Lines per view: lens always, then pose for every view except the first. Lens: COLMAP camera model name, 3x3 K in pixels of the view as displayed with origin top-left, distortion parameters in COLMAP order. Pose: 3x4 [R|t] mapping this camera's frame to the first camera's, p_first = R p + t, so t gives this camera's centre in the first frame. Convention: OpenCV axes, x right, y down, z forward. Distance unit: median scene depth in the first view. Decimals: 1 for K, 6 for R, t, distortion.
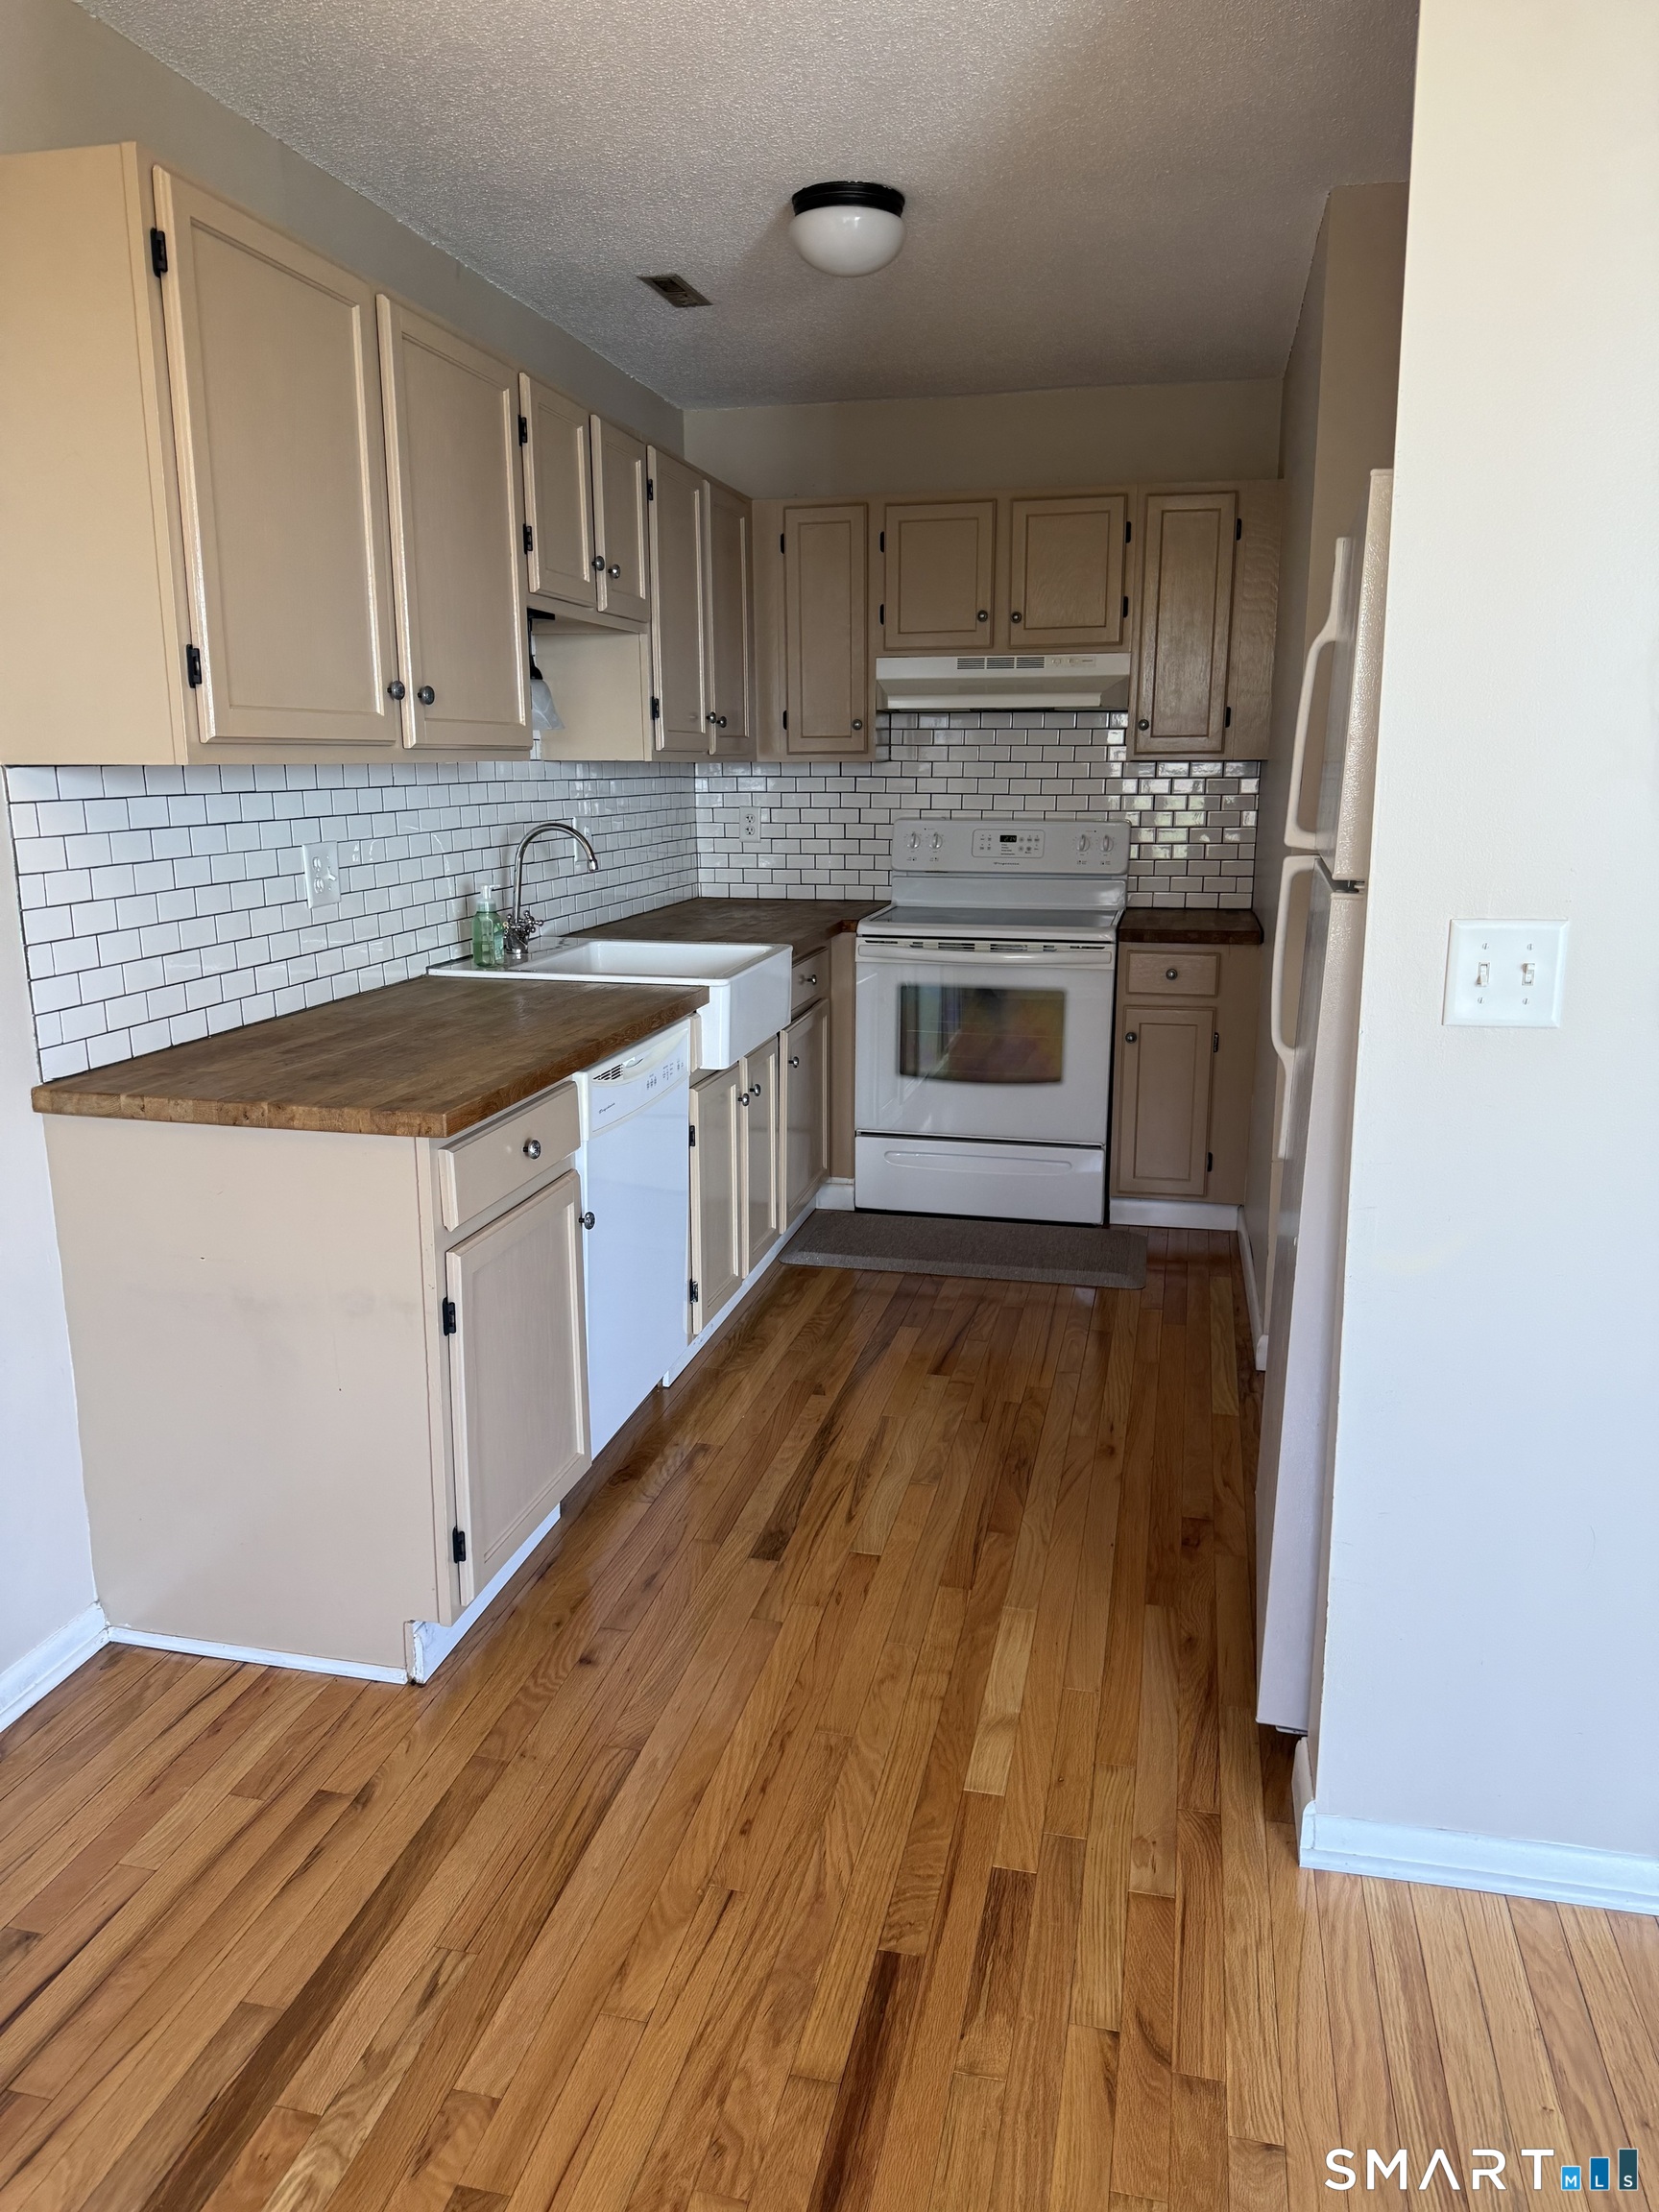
lens RADIAL K [[1551.1, 0, 813.3], [0, 1551.1, 1112.9], [0, 0, 1]] dist [0.114986, -0.157686]
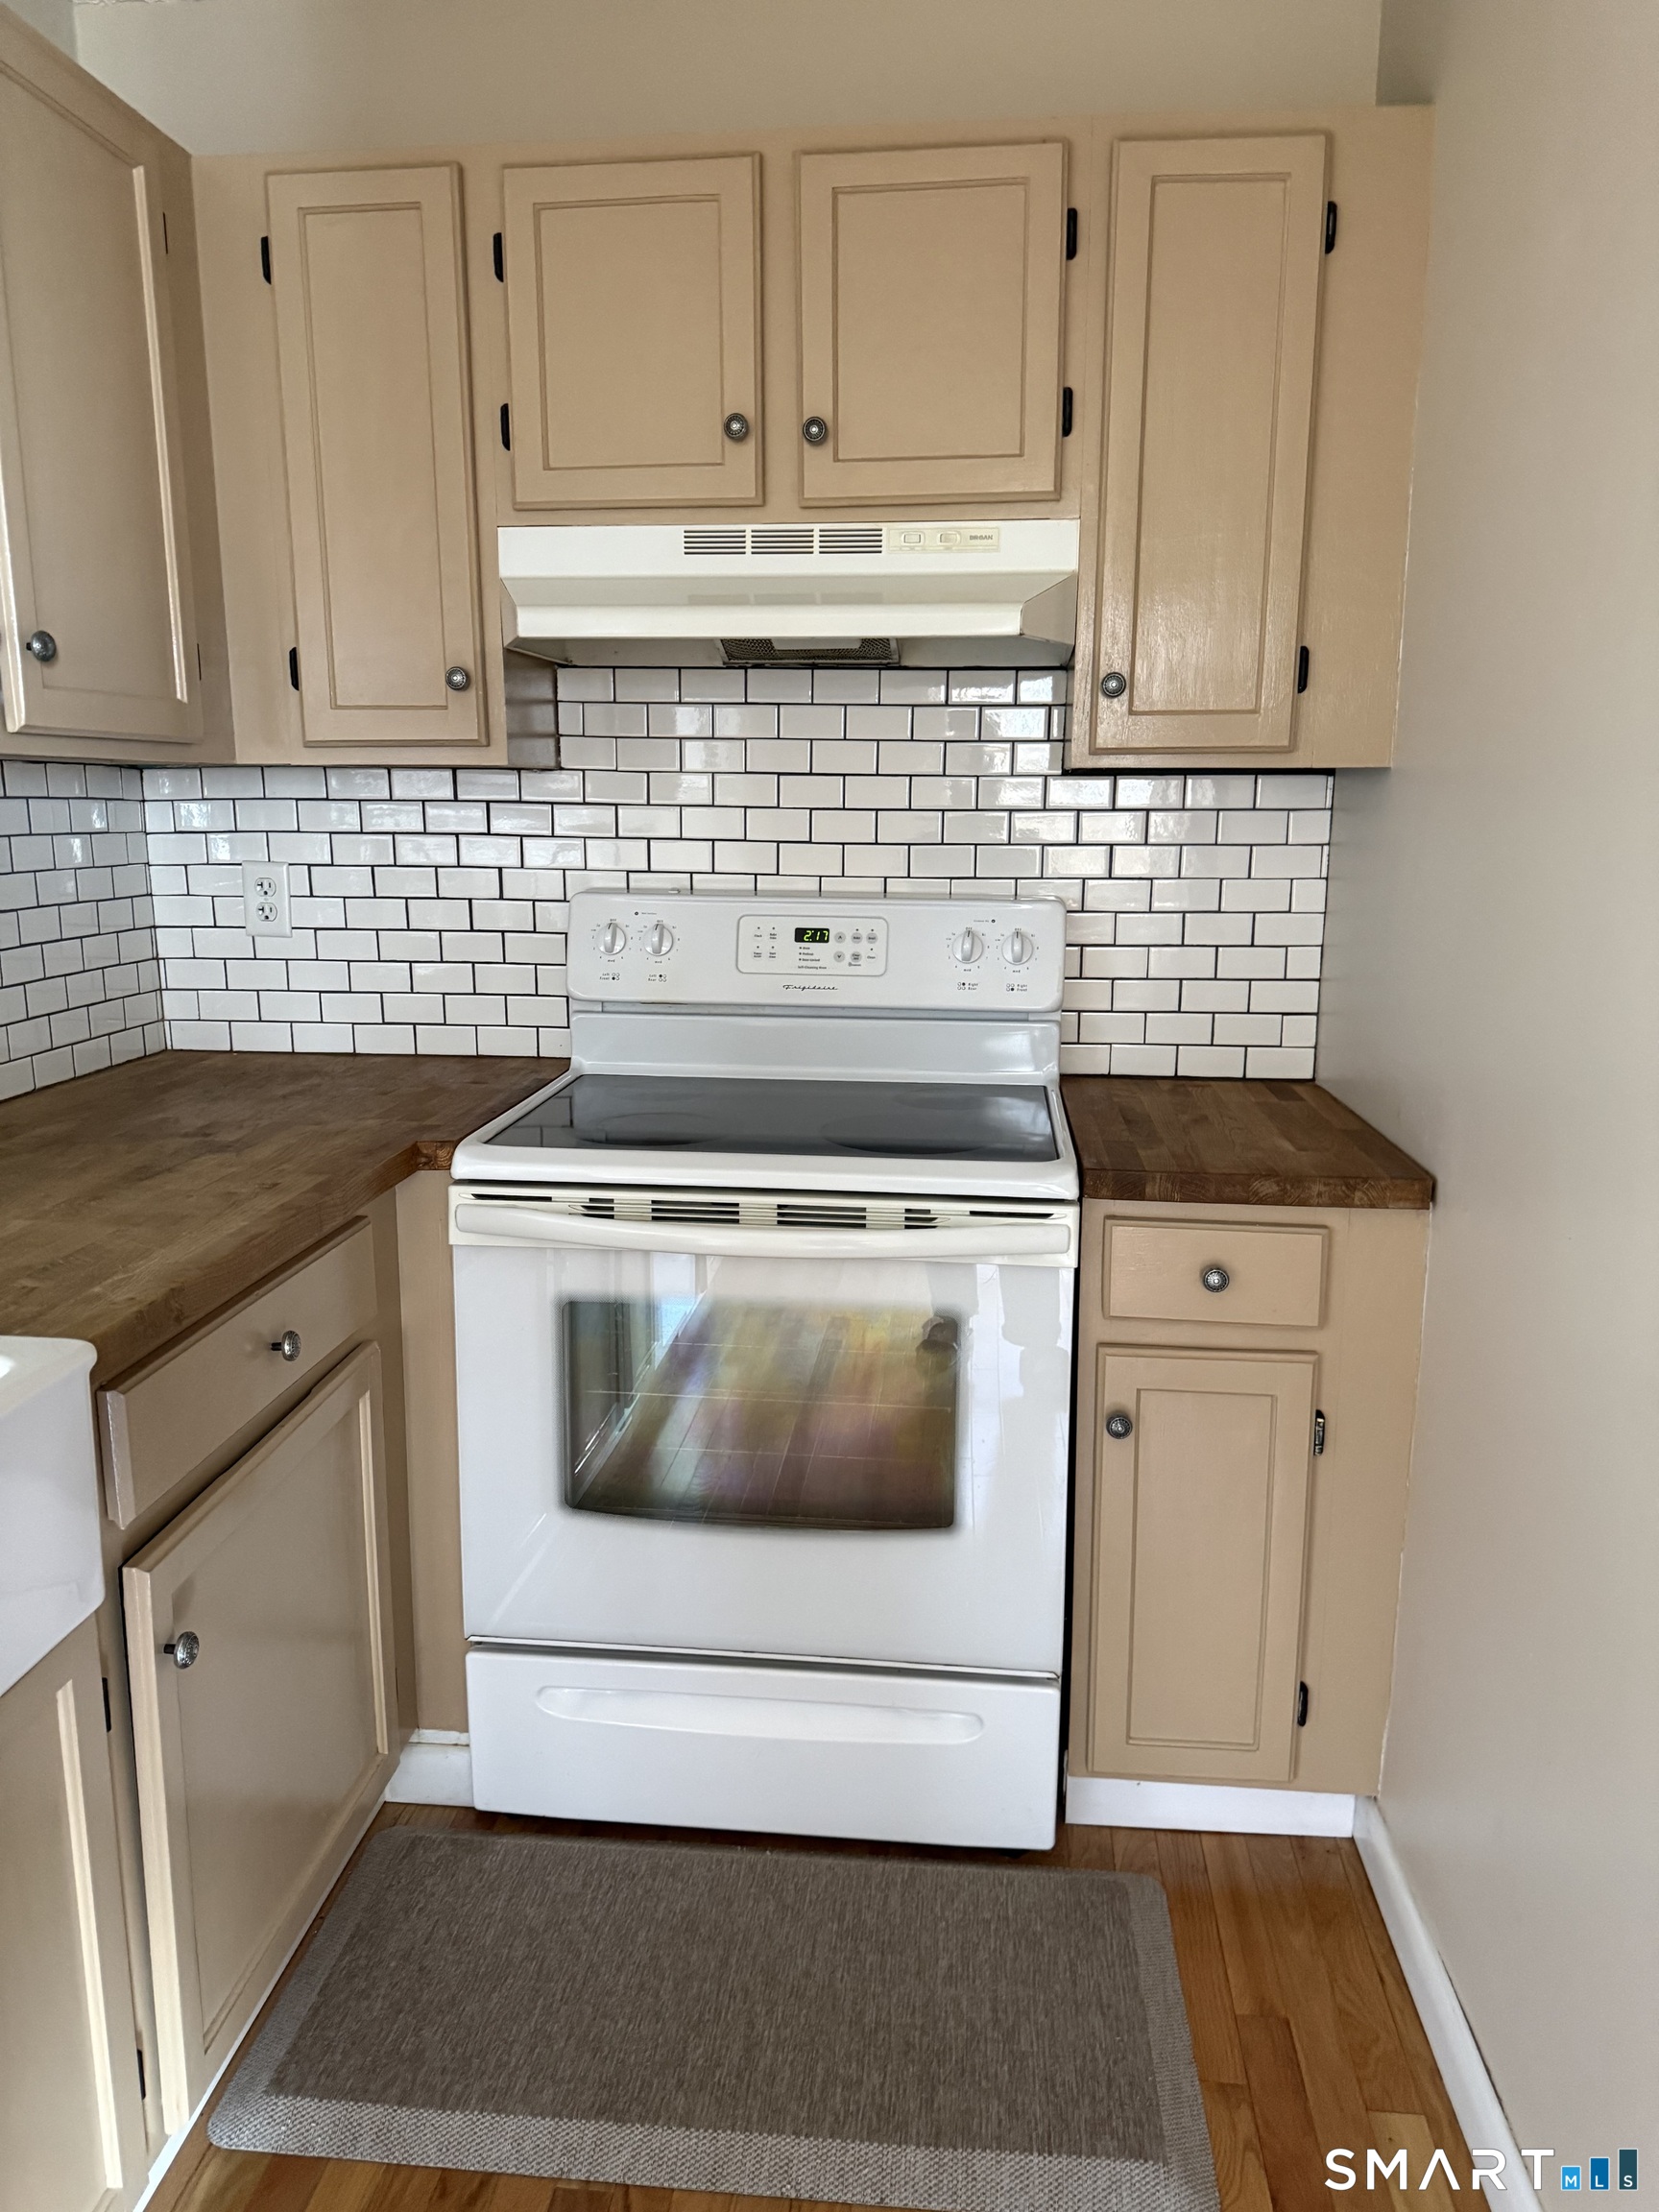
lens RADIAL K [[1551.1, 0, 813.3], [0, 1551.1, 1112.9], [0, 0, 1]] dist [0.114986, -0.157686]
pose [[0.992002, -0.019466, 0.124712, 0.068656], [0.022846, 0.999408, -0.025736, -0.114551], [-0.124137, 0.028380, 0.991859, 0.557087]]
